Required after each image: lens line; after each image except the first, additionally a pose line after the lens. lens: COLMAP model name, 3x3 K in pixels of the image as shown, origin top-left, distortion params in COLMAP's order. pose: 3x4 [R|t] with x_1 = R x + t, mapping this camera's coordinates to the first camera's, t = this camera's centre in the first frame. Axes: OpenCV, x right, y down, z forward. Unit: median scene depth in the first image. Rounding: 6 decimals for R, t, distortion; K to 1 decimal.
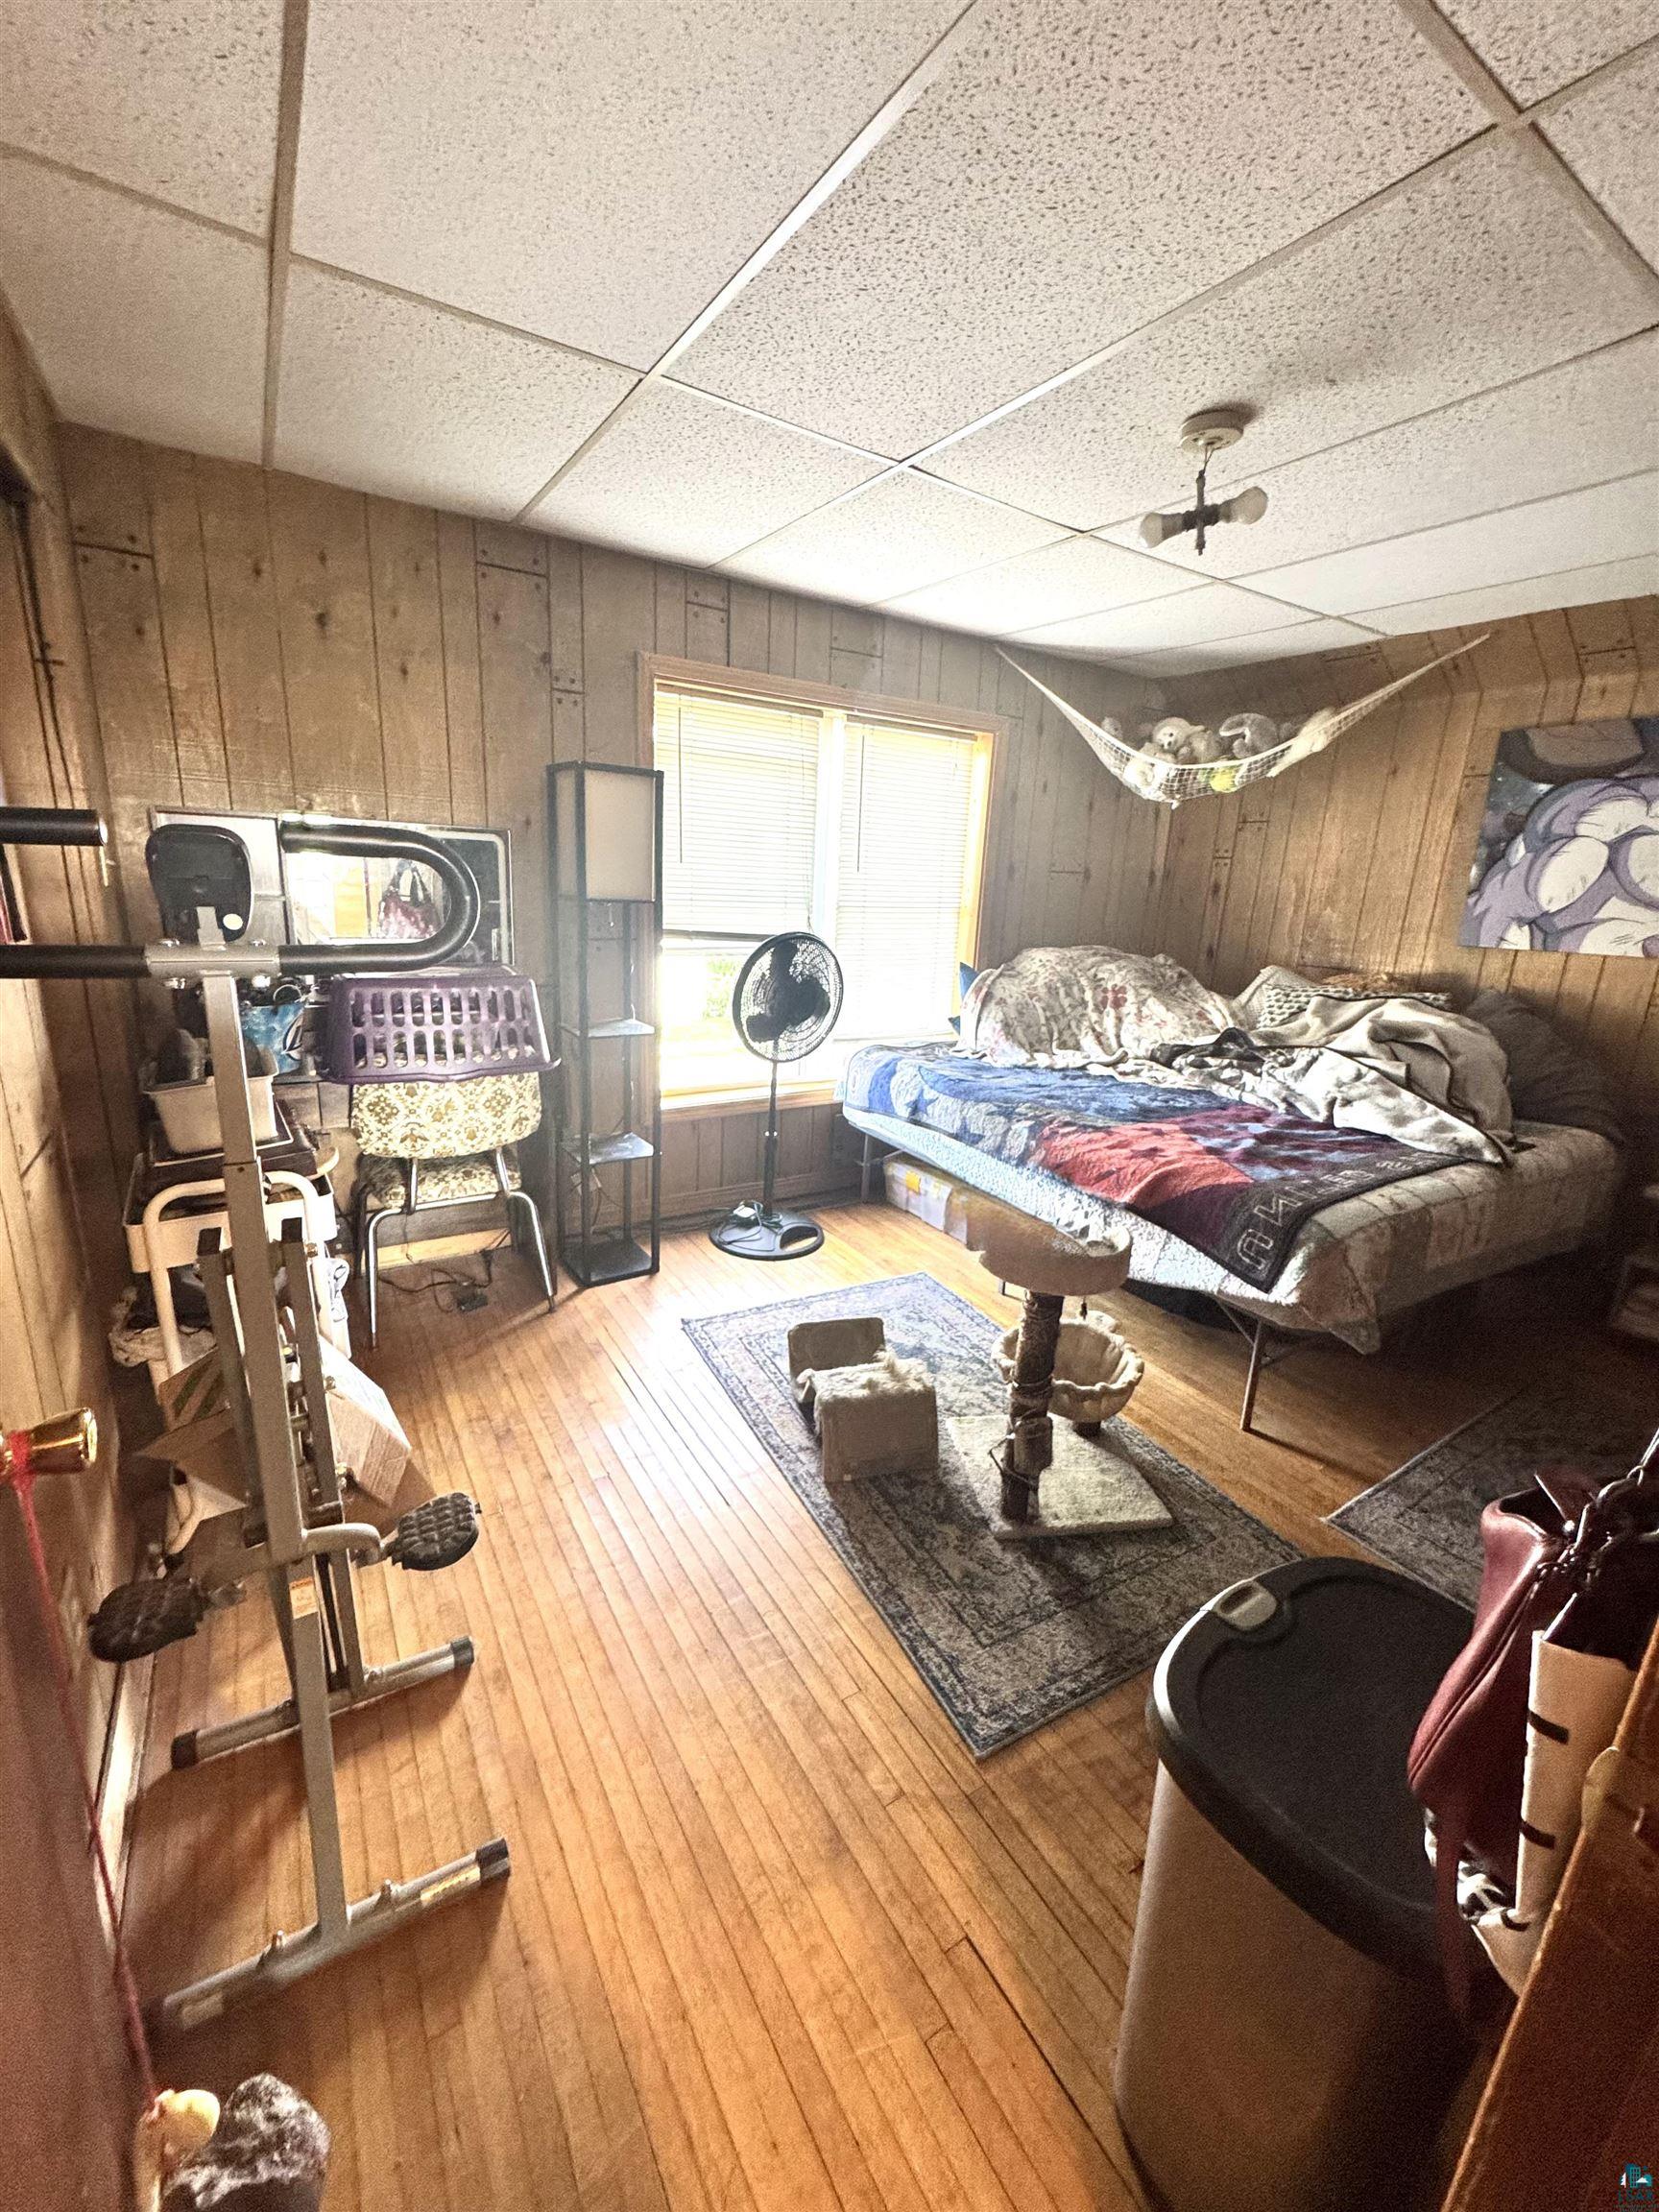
lens RADIAL K [[890.3, 0, 823.0], [0, 890.3, 1109.6], [0, 0, 1]] dist [-0.003657, -0.000029]
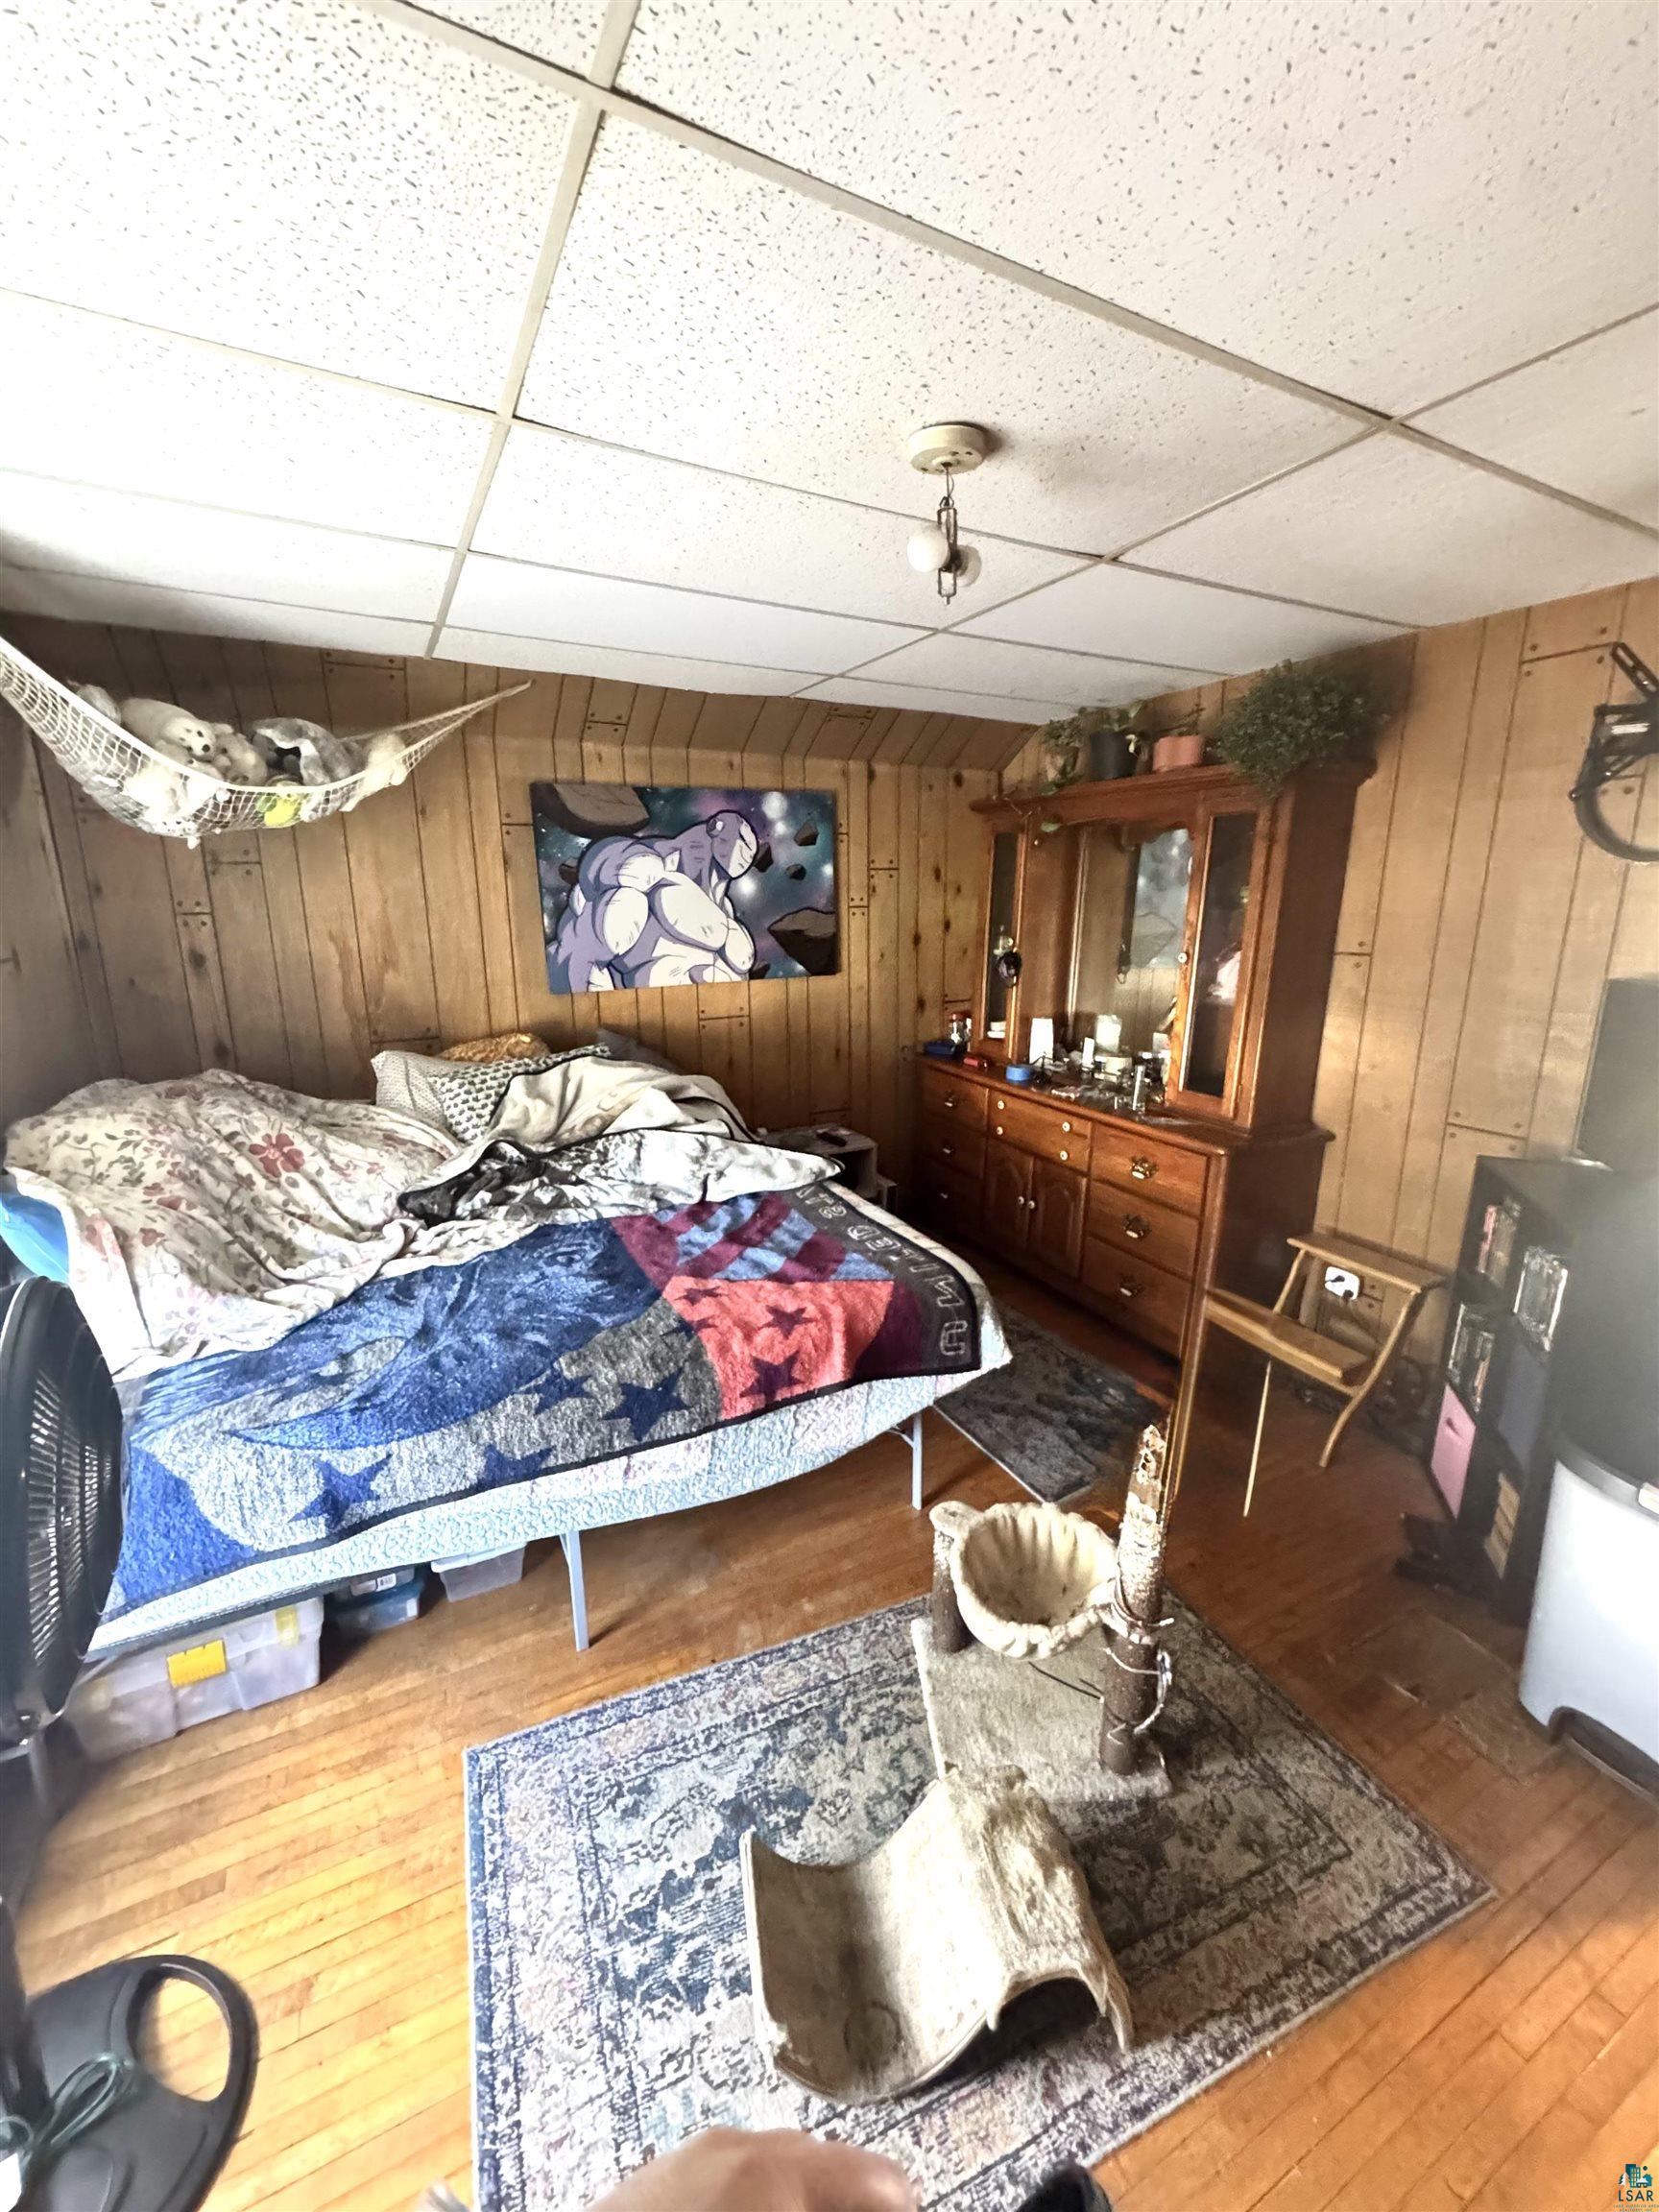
lens RADIAL K [[890.3, 0, 828.5], [0, 890.3, 1102.5], [0, 0, 1]] dist [-0.003657, -0.000029]
pose [[0.070527, -0.269072, 0.960534, -0.284009], [0.263696, 0.933706, 0.242195, -0.256889], [-0.962024, 0.236208, 0.136804, 0.659825]]
